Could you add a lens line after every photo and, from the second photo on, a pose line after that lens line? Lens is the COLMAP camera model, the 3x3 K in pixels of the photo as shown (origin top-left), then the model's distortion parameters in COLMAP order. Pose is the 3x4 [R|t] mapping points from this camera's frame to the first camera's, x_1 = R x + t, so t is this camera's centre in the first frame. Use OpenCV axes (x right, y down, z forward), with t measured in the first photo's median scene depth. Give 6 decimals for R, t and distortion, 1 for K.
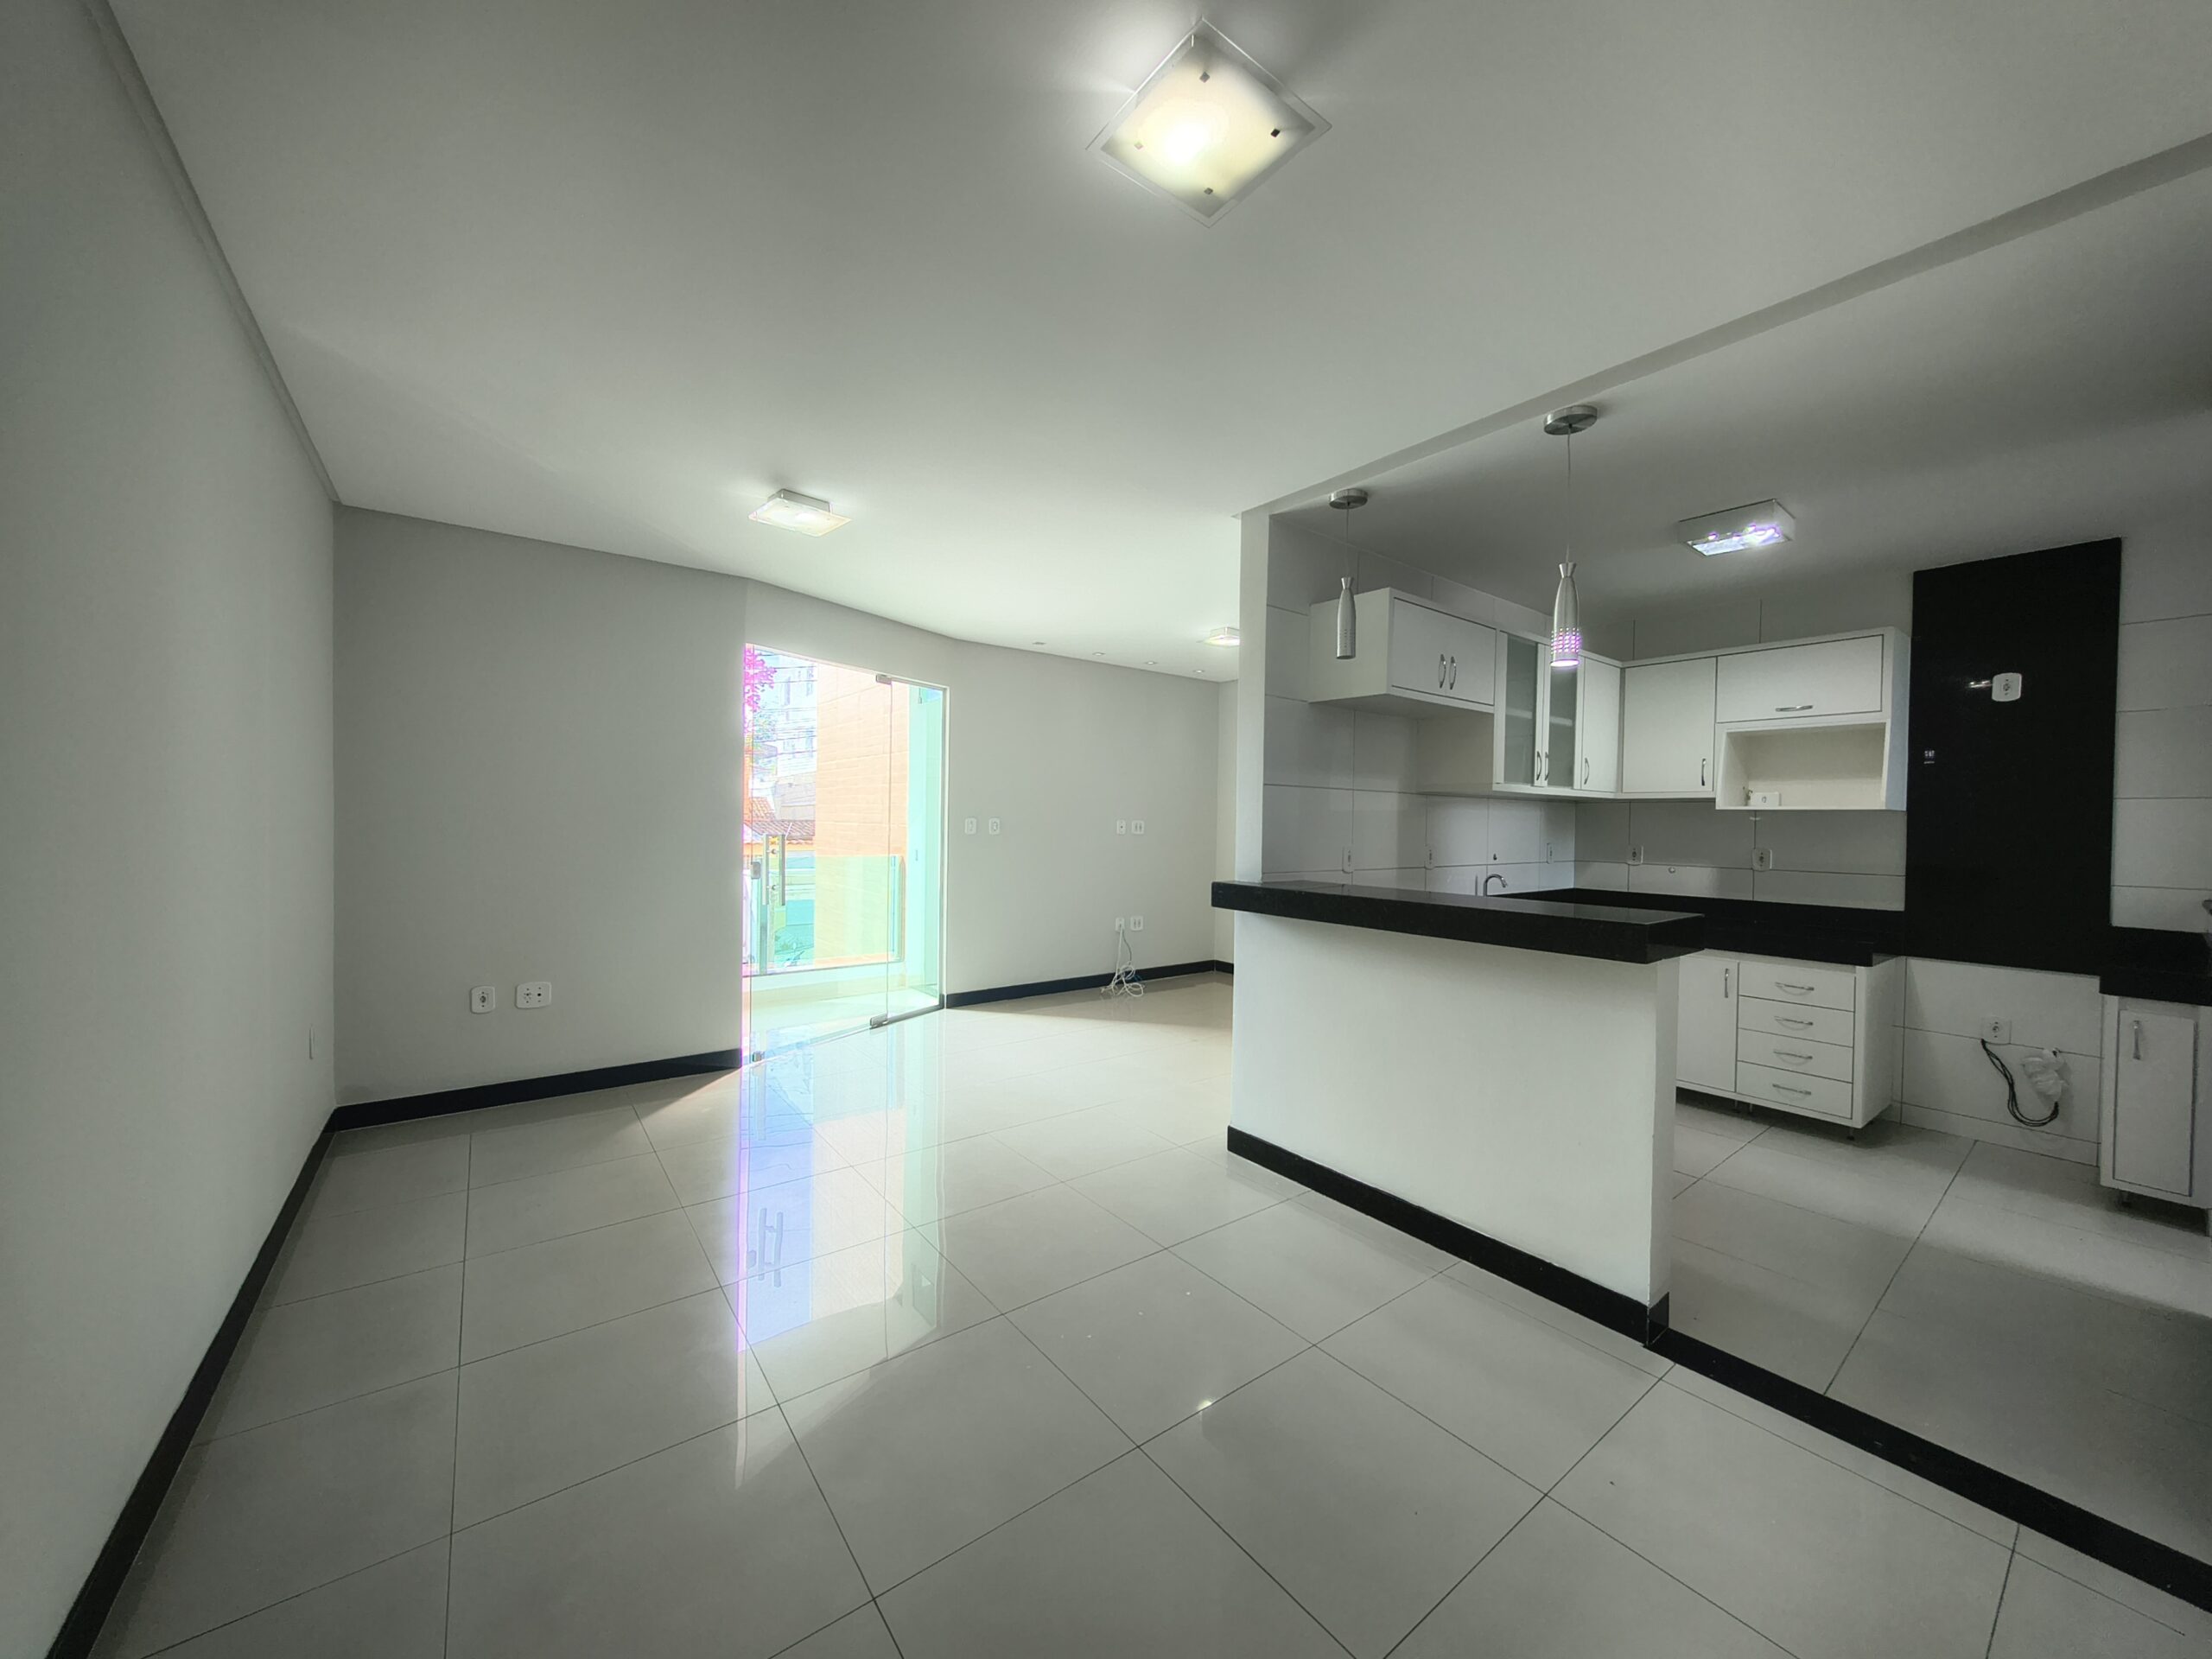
lens RADIAL K [[823.2, 0, 1106.0], [0, 823.2, 829.5], [0, 0, 1]] dist [-0.002515, -0.000230]
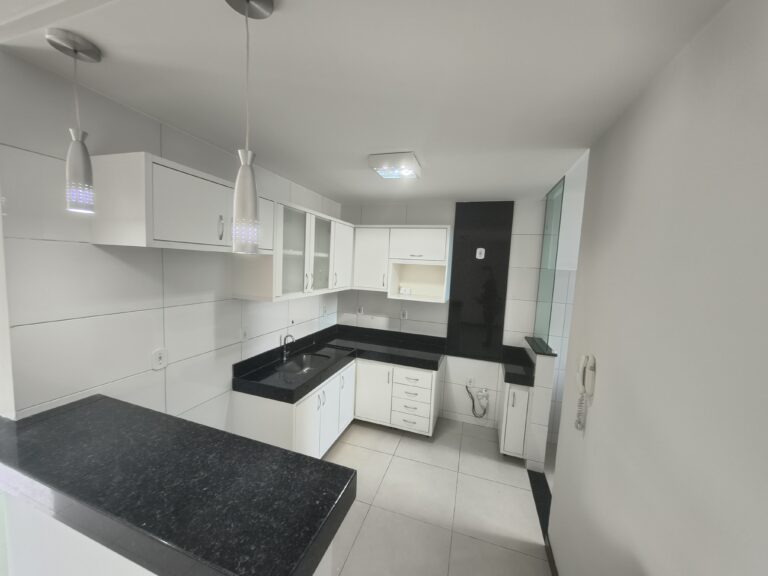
lens RADIAL K [[285.8, 0, 384.0], [0, 285.8, 288.0], [0, 0, 1]] dist [-0.002515, -0.000230]
pose [[0.829701, -0.023766, 0.557702, 0.333987], [-0.028155, 0.996040, 0.084333, -0.127780], [-0.557498, -0.085673, 0.825746, 0.406201]]
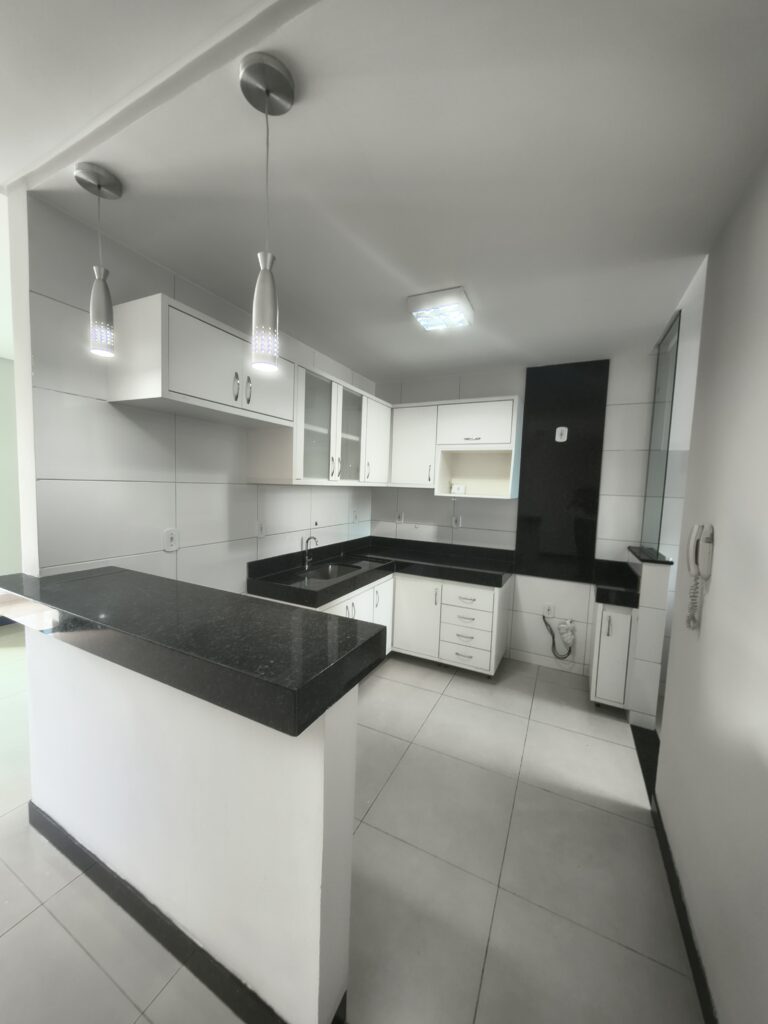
lens RADIAL K [[381.1, 0, 378.1], [0, 381.1, 515.0], [0, 0, 1]] dist [-0.002515, -0.000230]
pose [[0.904226, -0.019533, 0.426608, 0.323699], [-0.013891, 0.997080, 0.075096, -0.045626], [-0.426829, -0.073830, 0.901313, 0.361588]]
